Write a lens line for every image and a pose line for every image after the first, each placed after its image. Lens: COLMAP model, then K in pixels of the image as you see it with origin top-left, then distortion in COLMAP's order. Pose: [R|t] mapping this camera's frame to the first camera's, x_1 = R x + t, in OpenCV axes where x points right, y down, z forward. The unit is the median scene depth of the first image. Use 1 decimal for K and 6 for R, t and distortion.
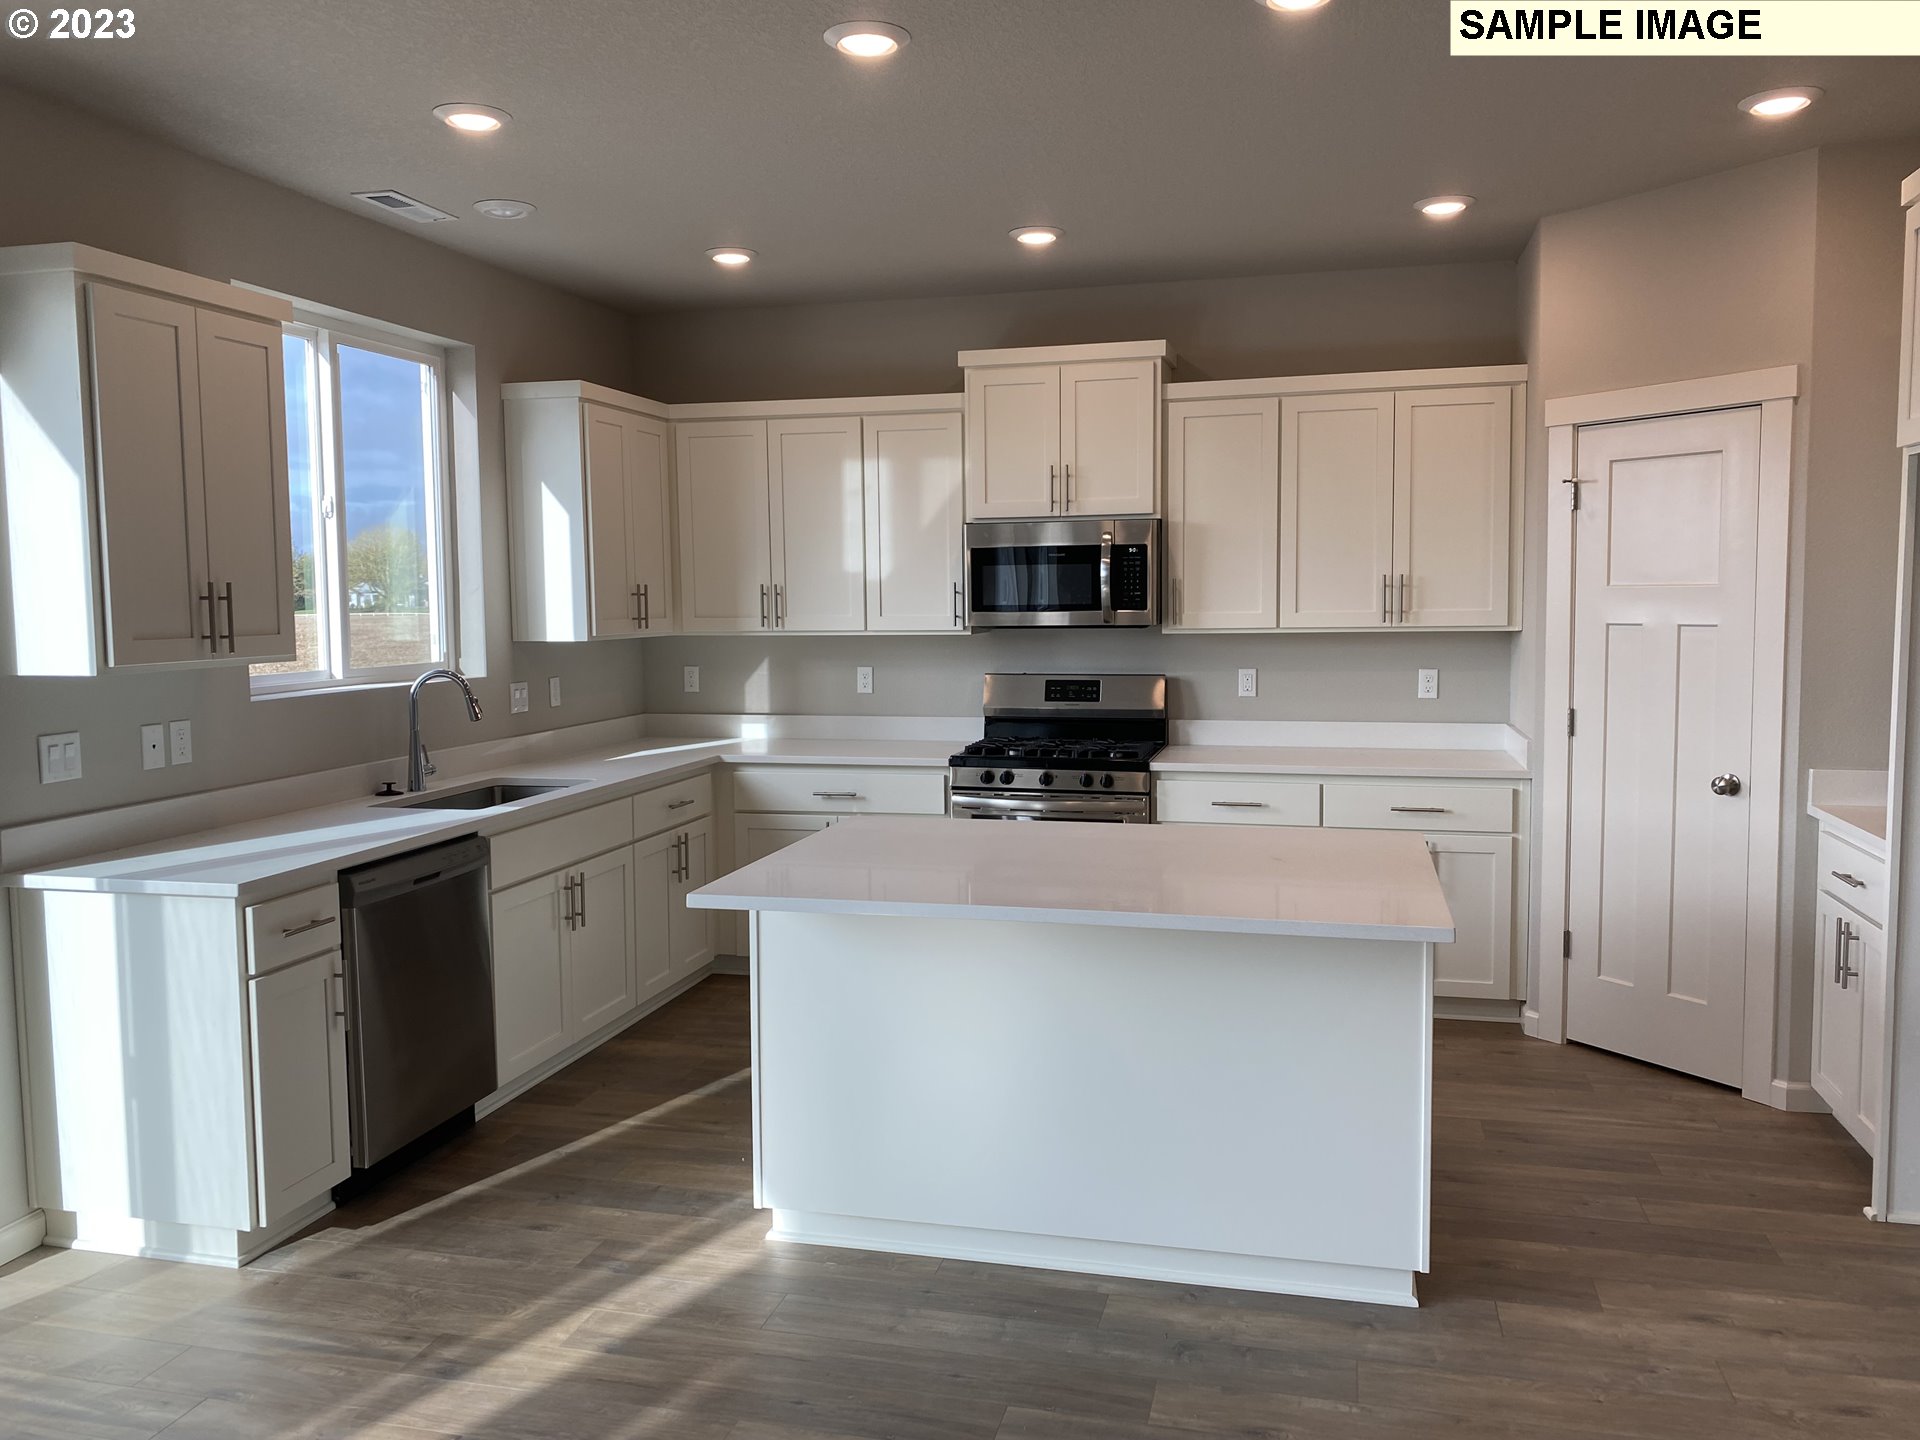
lens RADIAL K [[1454.9, 0, 960.0], [0, 1454.9, 720.0], [0, 0, 1]] dist [0.020322, -0.010208]
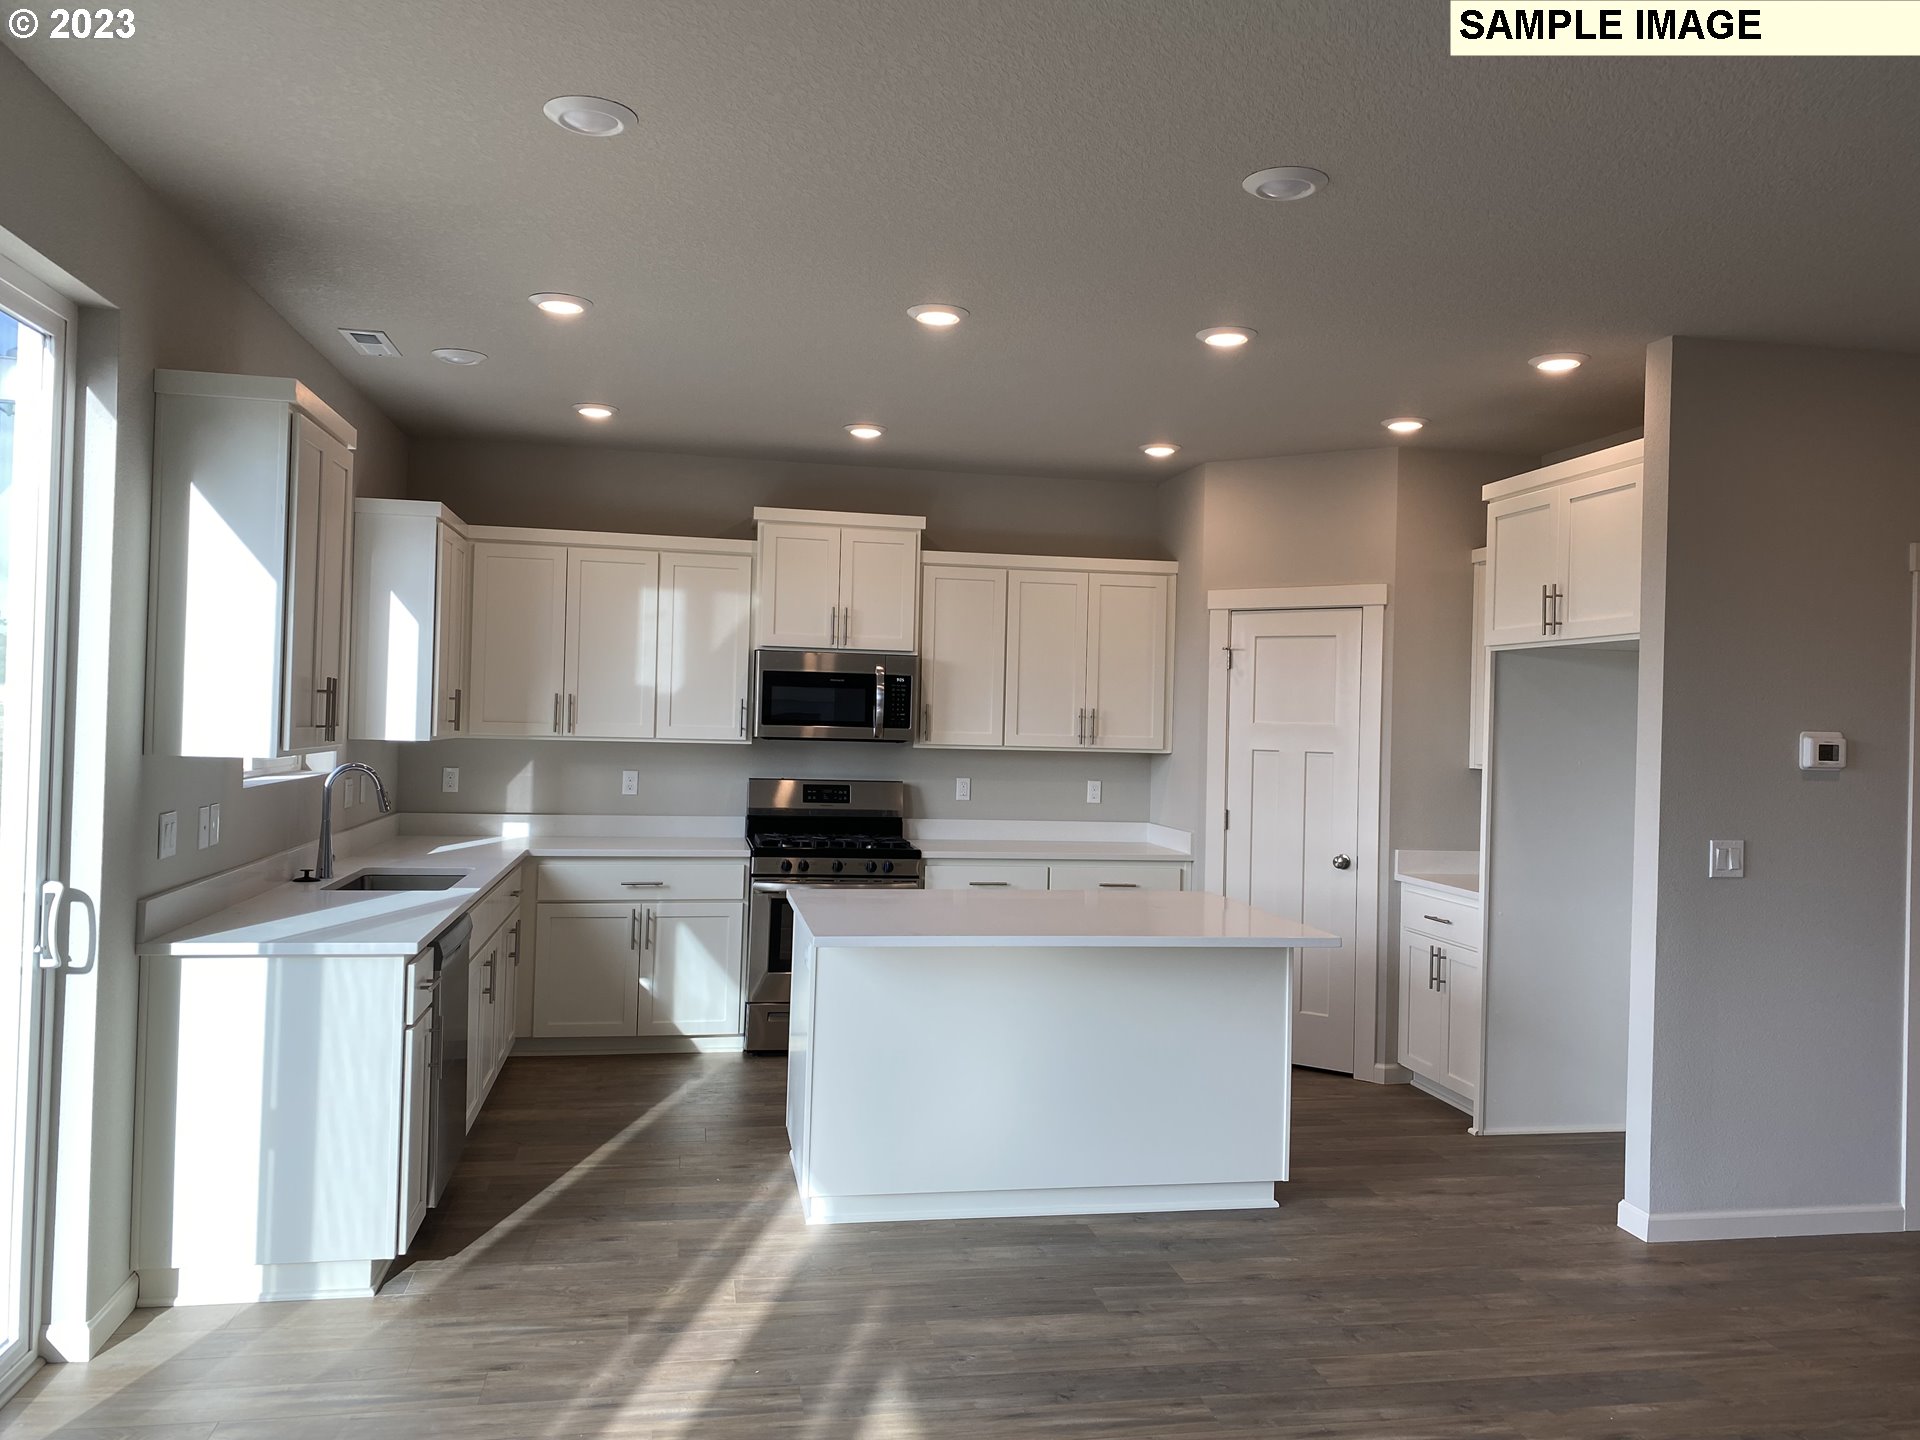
lens RADIAL K [[1454.9, 0, 960.0], [0, 1454.9, 720.0], [0, 0, 1]] dist [0.020322, -0.010208]
pose [[0.907428, 0.035656, 0.418692, -0.397508], [-0.000793, 0.996537, -0.083147, 0.022217], [-0.420207, 0.075118, 0.904314, -0.152489]]
